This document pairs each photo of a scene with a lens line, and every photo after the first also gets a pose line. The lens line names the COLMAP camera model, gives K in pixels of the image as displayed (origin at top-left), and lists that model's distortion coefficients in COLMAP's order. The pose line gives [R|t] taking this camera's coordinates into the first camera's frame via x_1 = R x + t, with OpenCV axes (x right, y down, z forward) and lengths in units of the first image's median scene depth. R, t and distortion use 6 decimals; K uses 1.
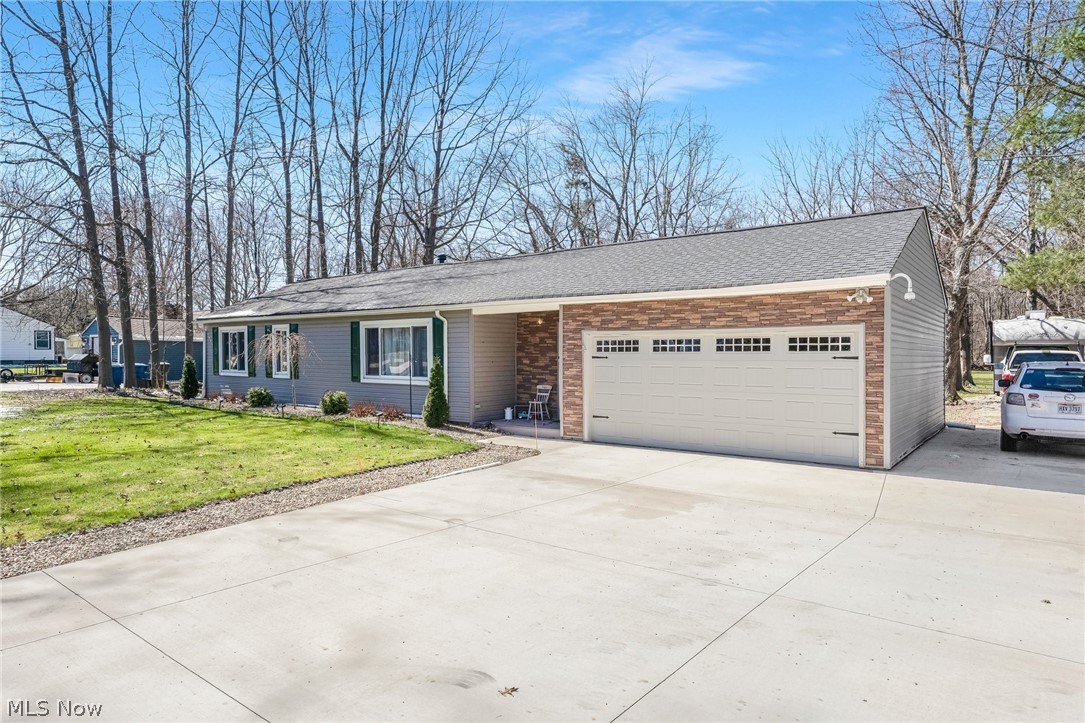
lens RADIAL K [[660.7, 0, 541.1], [0, 660.7, 362.5], [0, 0, 1]] dist [0.000330, 0.000001]
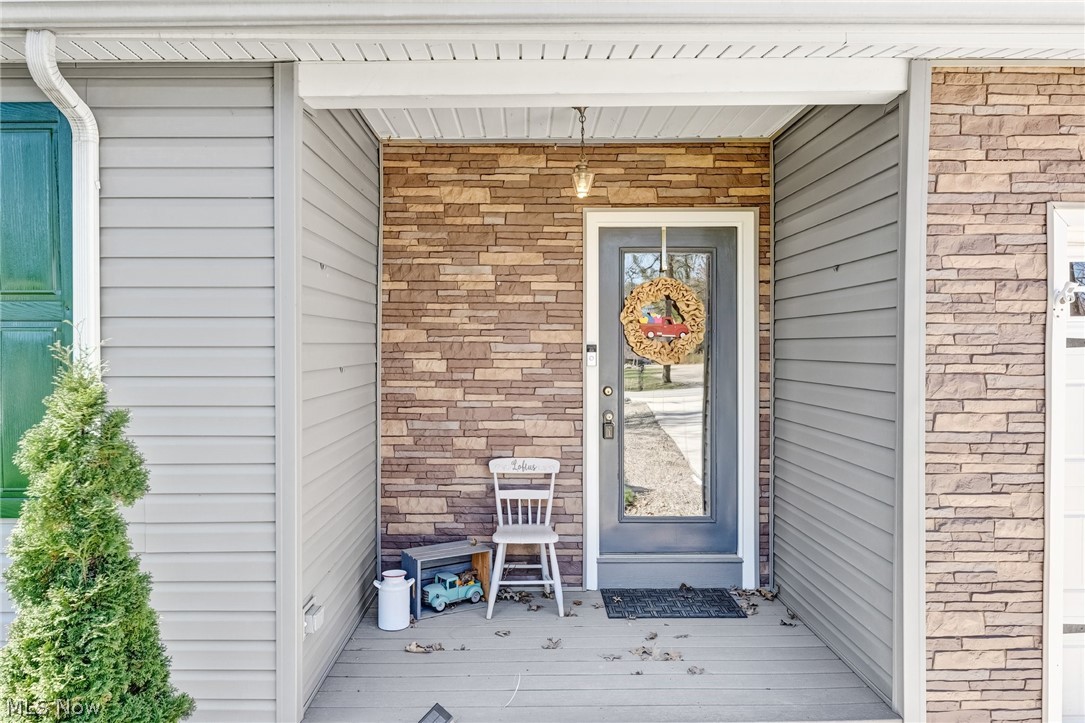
lens RADIAL K [[764.9, 0, 539.1], [0, 764.9, 354.2], [0, 0, 1]] dist [0.003109, 0.000690]
pose [[0.807041, -0.011912, 0.590376, -0.162452], [0.013038, 0.999912, 0.002352, -0.005824], [-0.590352, 0.005799, 0.807125, 0.768525]]
